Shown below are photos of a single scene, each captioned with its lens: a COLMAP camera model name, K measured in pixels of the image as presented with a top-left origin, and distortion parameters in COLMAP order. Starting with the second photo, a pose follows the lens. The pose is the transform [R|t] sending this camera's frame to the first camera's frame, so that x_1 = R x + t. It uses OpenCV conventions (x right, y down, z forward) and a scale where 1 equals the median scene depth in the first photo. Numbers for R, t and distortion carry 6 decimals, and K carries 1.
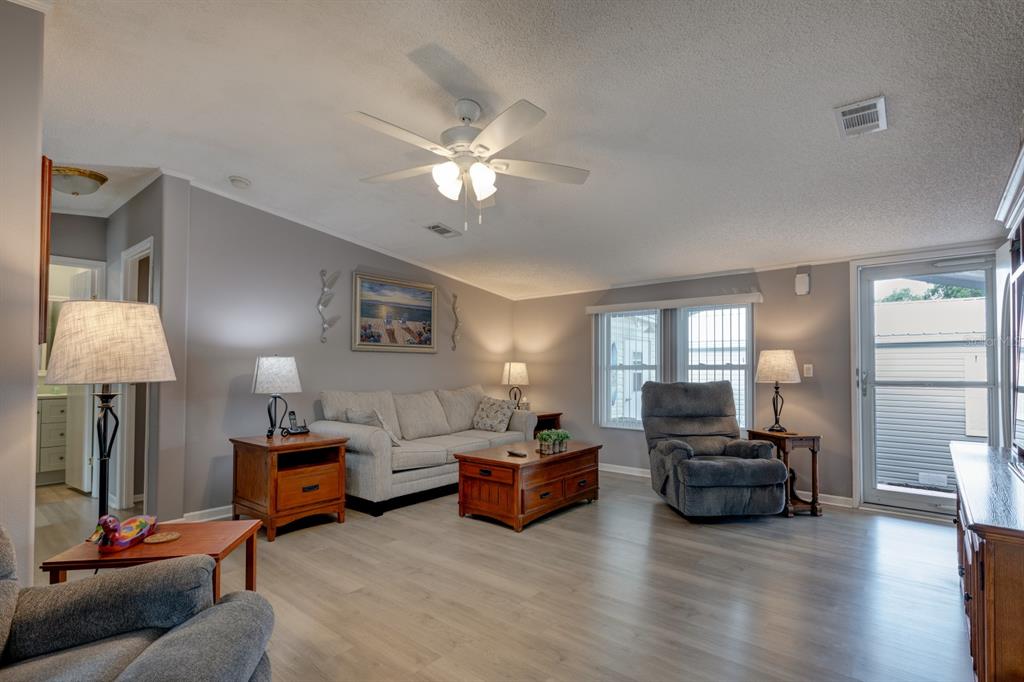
lens RADIAL K [[487.2, 0, 514.2], [0, 487.2, 359.9], [0, 0, 1]] dist [-0.000294, -0.000086]
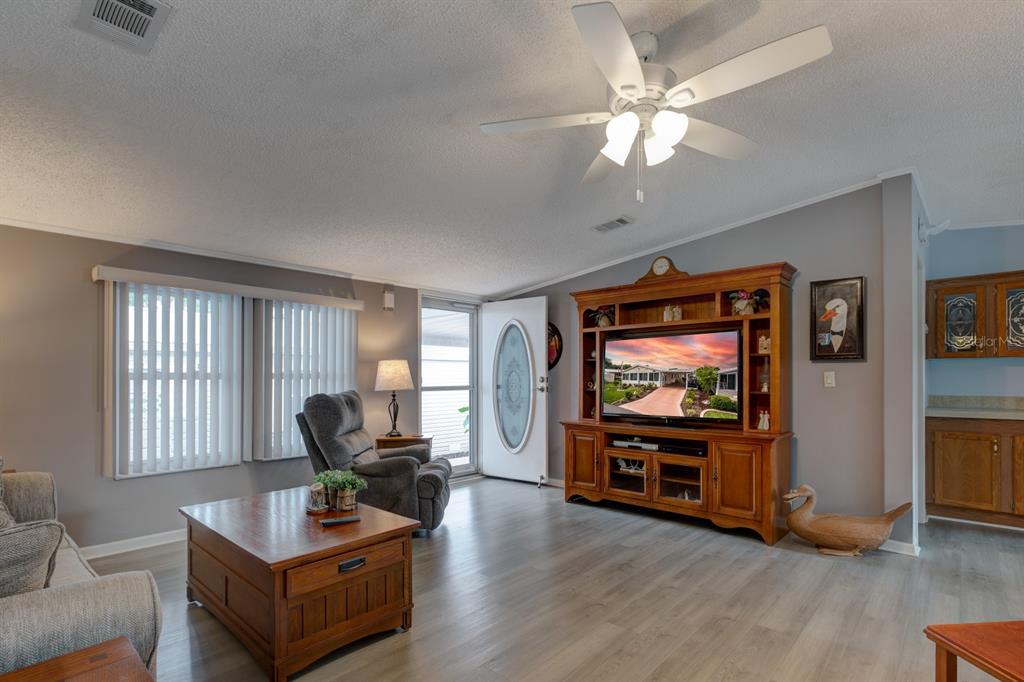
lens RADIAL K [[501.9, 0, 512.8], [0, 501.9, 376.2], [0, 0, 1]] dist [-0.001078, -0.000160]
pose [[0.042291, 0.002743, 0.999102, -0.548237], [-0.018070, 0.999835, -0.001980, 0.012537], [-0.998942, -0.017970, 0.042333, 0.701760]]
